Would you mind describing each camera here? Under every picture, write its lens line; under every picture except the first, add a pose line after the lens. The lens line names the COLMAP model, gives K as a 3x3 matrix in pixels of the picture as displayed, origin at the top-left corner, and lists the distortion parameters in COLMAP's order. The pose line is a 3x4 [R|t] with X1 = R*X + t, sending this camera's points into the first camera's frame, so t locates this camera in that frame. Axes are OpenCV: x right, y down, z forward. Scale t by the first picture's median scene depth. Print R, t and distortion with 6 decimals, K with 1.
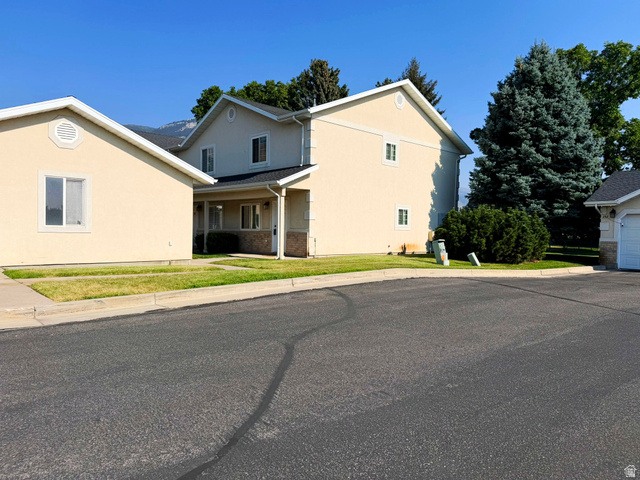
lens RADIAL K [[442.1, 0, 320.6], [0, 442.1, 237.9], [0, 0, 1]] dist [0.048411, -0.032328]
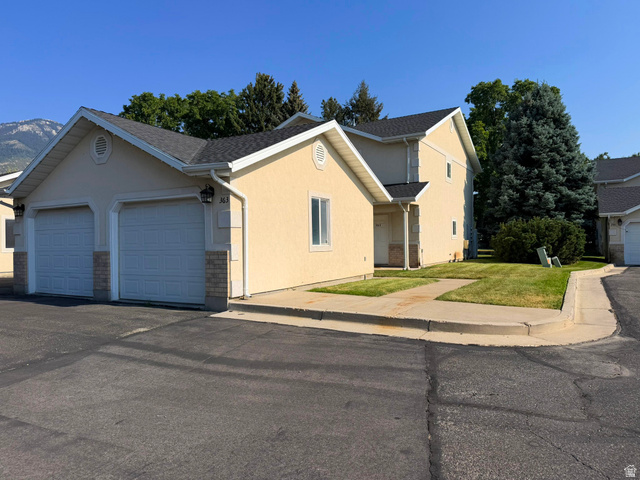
lens RADIAL K [[442.1, 0, 323.6], [0, 442.1, 242.7], [0, 0, 1]] dist [0.048411, -0.032328]
pose [[0.959232, -0.030897, 0.280925, -0.484153], [0.034837, 0.999352, -0.009040, -0.012406], [-0.280464, 0.018458, 0.959687, 0.008203]]
